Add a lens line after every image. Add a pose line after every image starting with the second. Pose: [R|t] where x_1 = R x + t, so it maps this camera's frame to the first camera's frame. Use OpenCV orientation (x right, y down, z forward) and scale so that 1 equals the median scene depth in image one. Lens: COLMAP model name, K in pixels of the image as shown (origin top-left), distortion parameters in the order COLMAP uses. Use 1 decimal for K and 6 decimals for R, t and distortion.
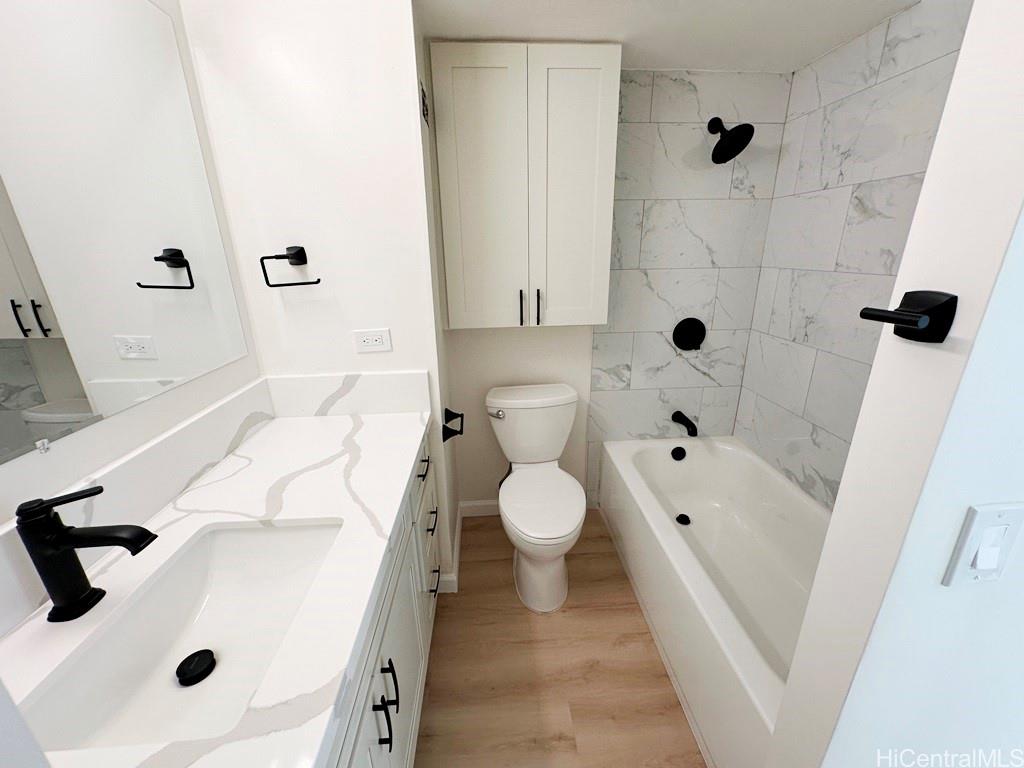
lens RADIAL K [[408.1, 0, 512.0], [0, 408.1, 384.0], [0, 0, 1]] dist [-0.000714, -0.000209]
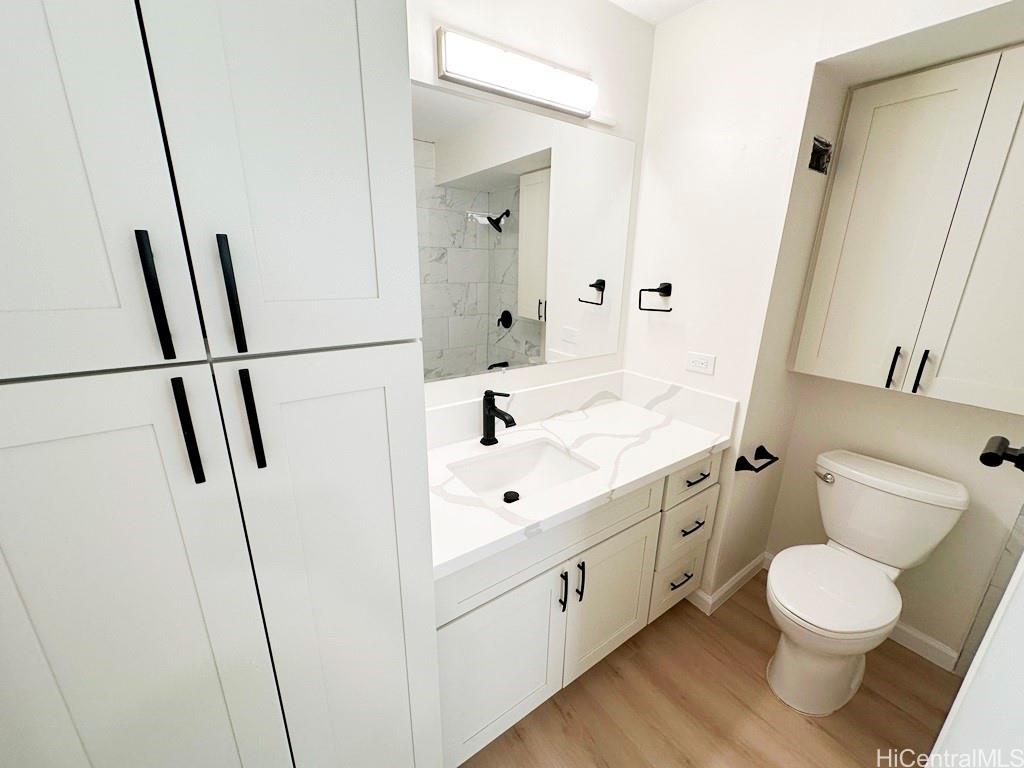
lens RADIAL K [[408.1, 0, 512.0], [0, 408.1, 384.0], [0, 0, 1]] dist [-0.000714, -0.000209]
pose [[0.516990, 0.265750, -0.813694, 0.372776], [-0.292878, 0.948131, 0.123573, -0.035364], [0.804328, 0.174427, 0.568007, -0.113402]]
